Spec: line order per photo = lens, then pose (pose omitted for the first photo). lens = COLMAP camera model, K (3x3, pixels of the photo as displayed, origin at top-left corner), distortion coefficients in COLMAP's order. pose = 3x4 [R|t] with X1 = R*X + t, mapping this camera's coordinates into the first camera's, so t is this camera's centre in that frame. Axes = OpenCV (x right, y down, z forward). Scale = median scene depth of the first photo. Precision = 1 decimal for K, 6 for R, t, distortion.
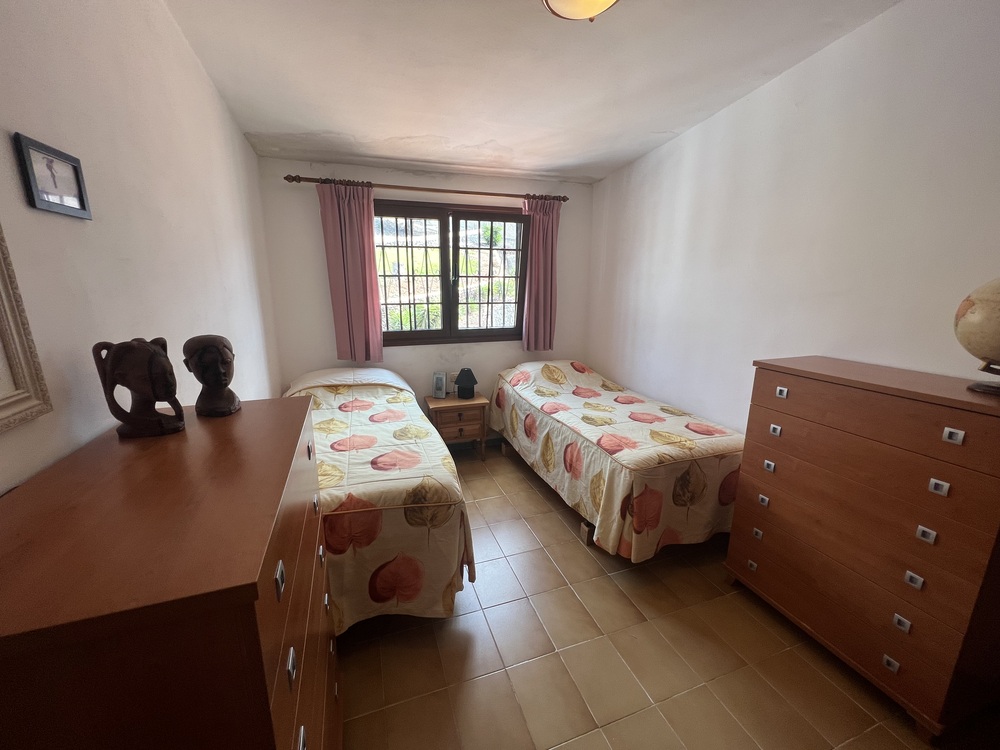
lens RADIAL K [[401.5, 0, 498.7], [0, 401.5, 373.8], [0, 0, 1]] dist [-0.004058, 0.000986]
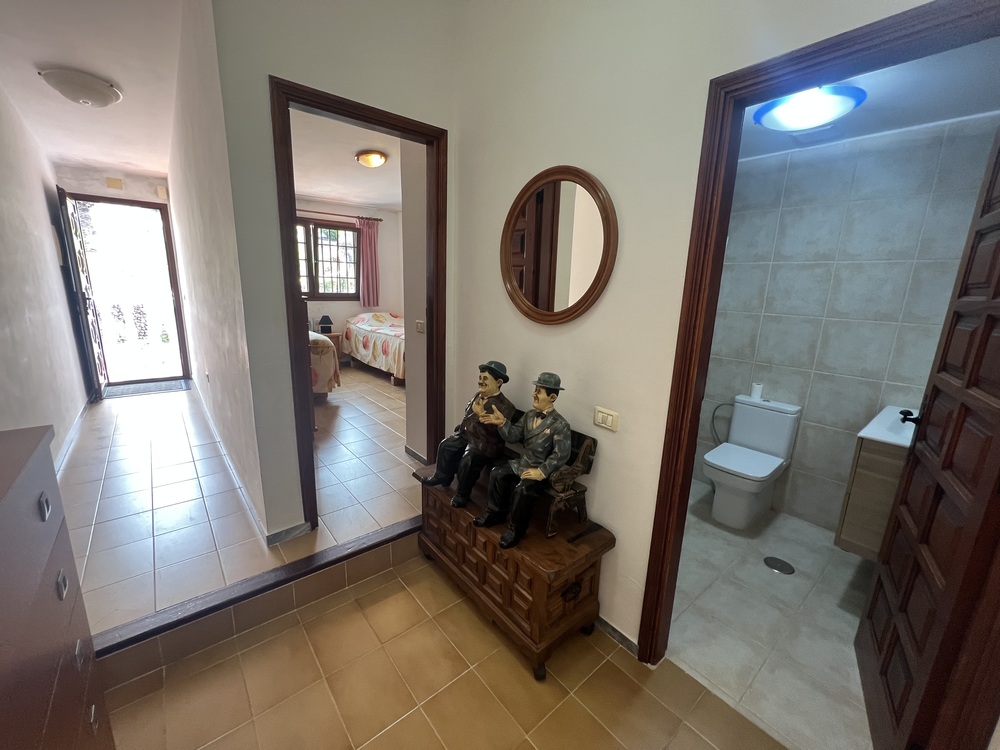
lens RADIAL K [[401.5, 0, 498.7], [0, 401.5, 373.8], [0, 0, 1]] dist [-0.004058, 0.000986]
pose [[0.933987, -0.051004, 0.353649, -0.011923], [0.050546, 0.998666, 0.010538, 0.290389], [-0.353715, 0.008034, 0.935319, -0.971464]]
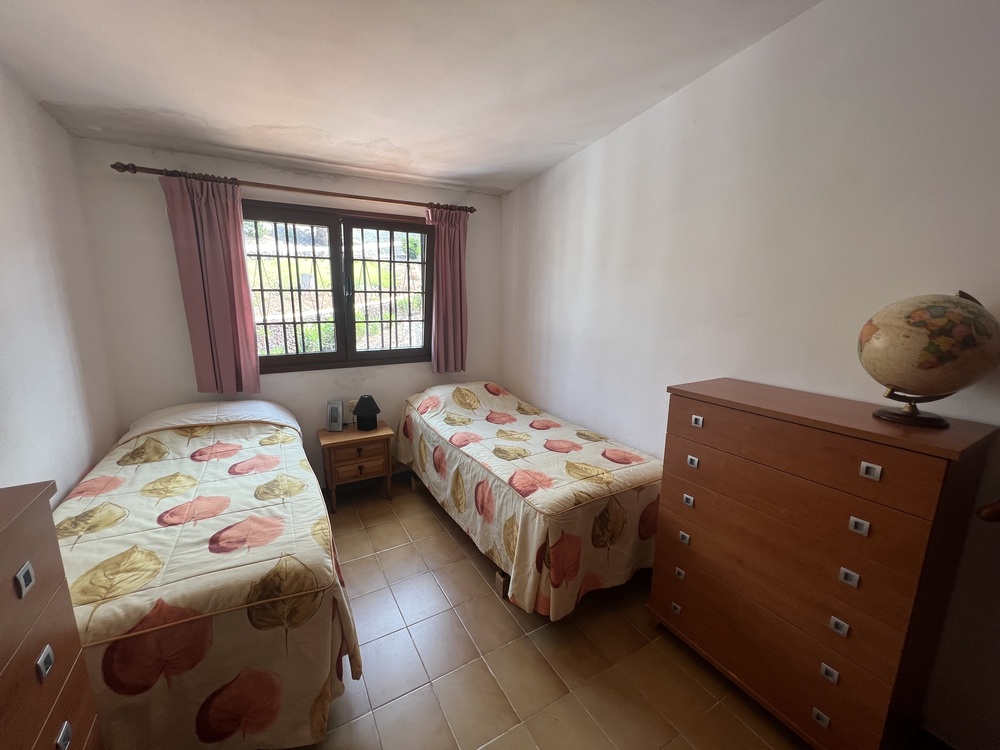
lens RADIAL K [[401.5, 0, 498.7], [0, 401.5, 373.8], [0, 0, 1]] dist [-0.004058, 0.000986]
pose [[0.982717, -0.029065, 0.182818, 0.050950], [0.034800, 0.998995, -0.028240, -0.030389], [-0.181814, 0.034113, 0.982741, 0.096428]]
